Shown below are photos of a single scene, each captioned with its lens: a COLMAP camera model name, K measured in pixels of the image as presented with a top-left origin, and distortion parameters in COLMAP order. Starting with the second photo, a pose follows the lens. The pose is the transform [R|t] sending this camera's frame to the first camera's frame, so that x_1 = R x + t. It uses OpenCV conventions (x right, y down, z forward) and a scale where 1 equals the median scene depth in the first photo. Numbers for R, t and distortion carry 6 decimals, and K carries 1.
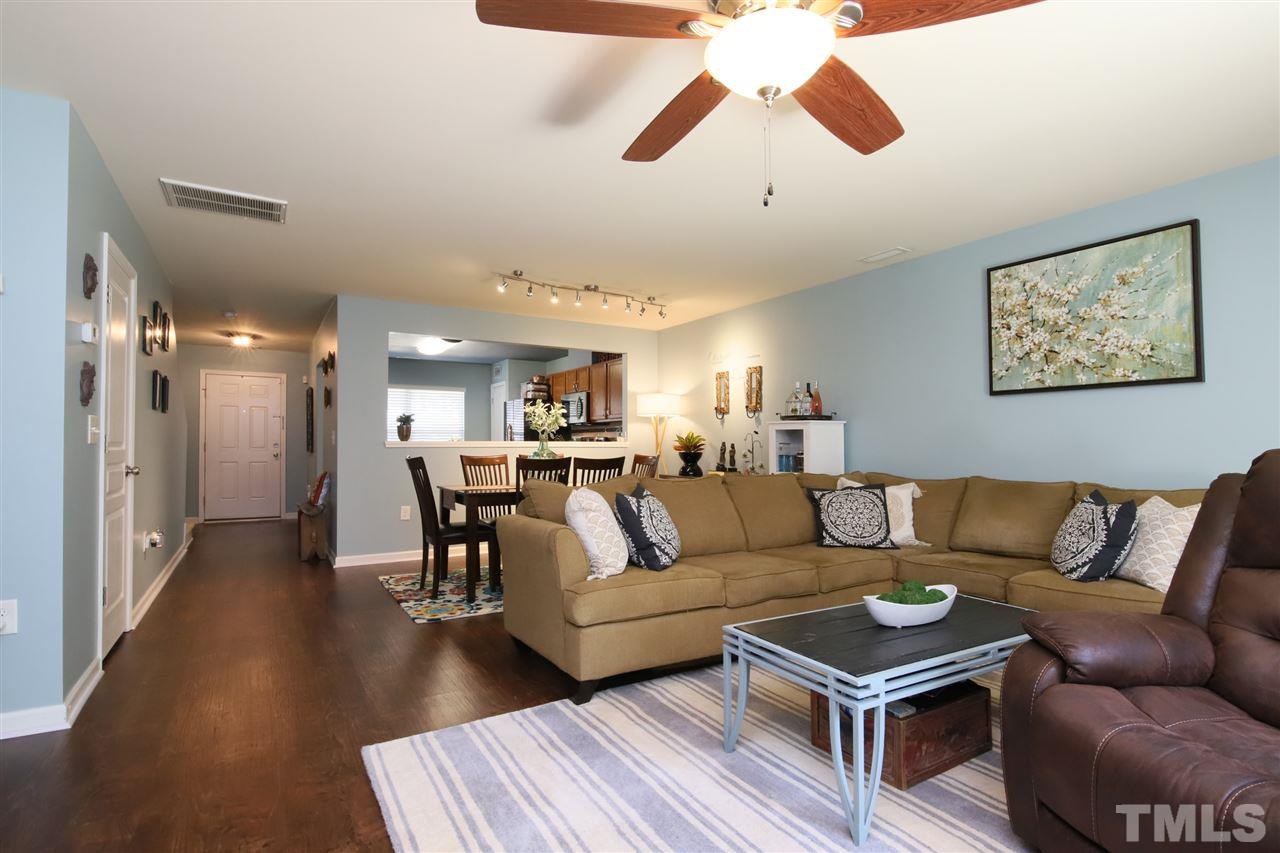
lens RADIAL K [[637.1, 0, 640.0], [0, 637.1, 426.5], [0, 0, 1]] dist [0.000349, 0.000034]
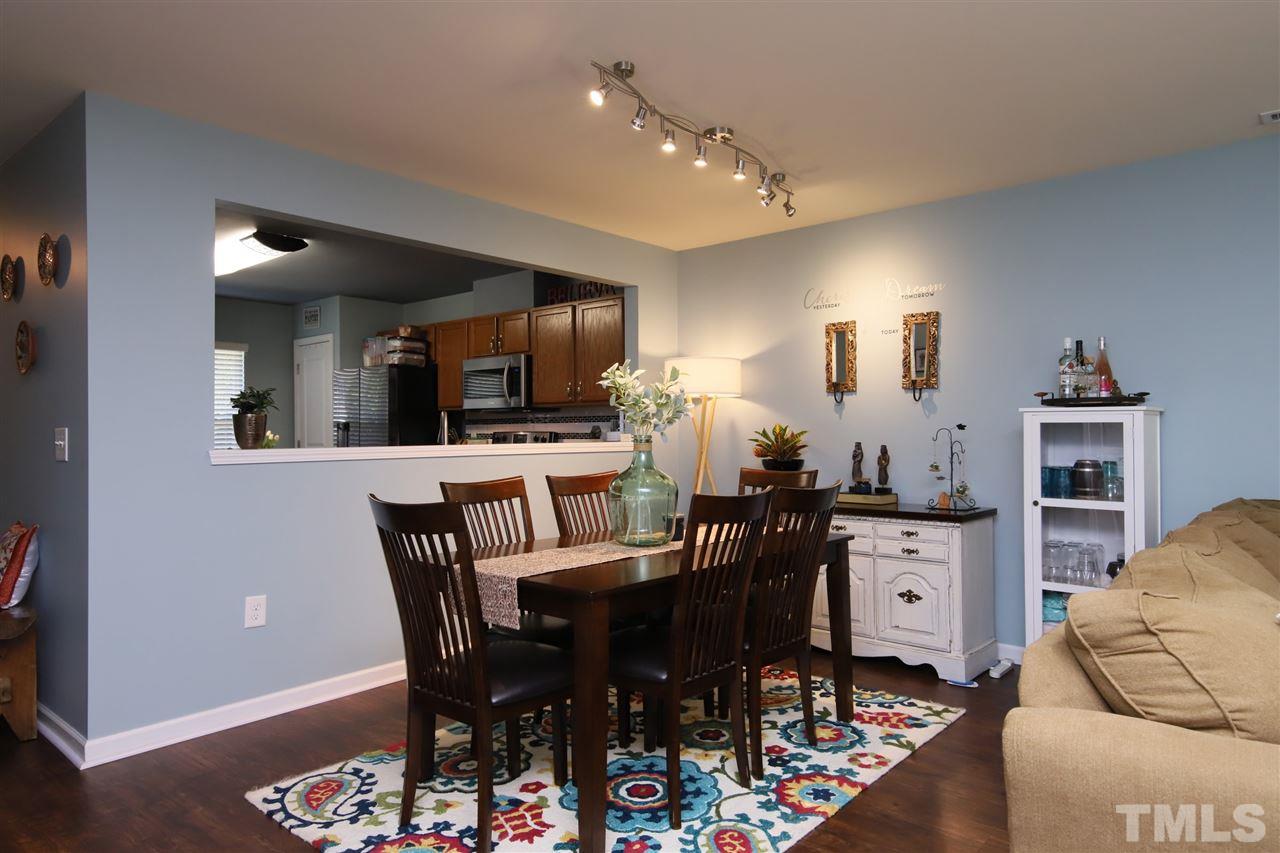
lens RADIAL K [[798.3, 0, 640.0], [0, 798.3, 426.5], [0, 0, 1]] dist [0.039501, 0.000385]
pose [[0.949720, -0.004646, 0.313065, -0.285874], [-0.001347, 0.999820, 0.018925, -0.003832], [-0.313096, -0.018396, 0.949543, 0.373982]]
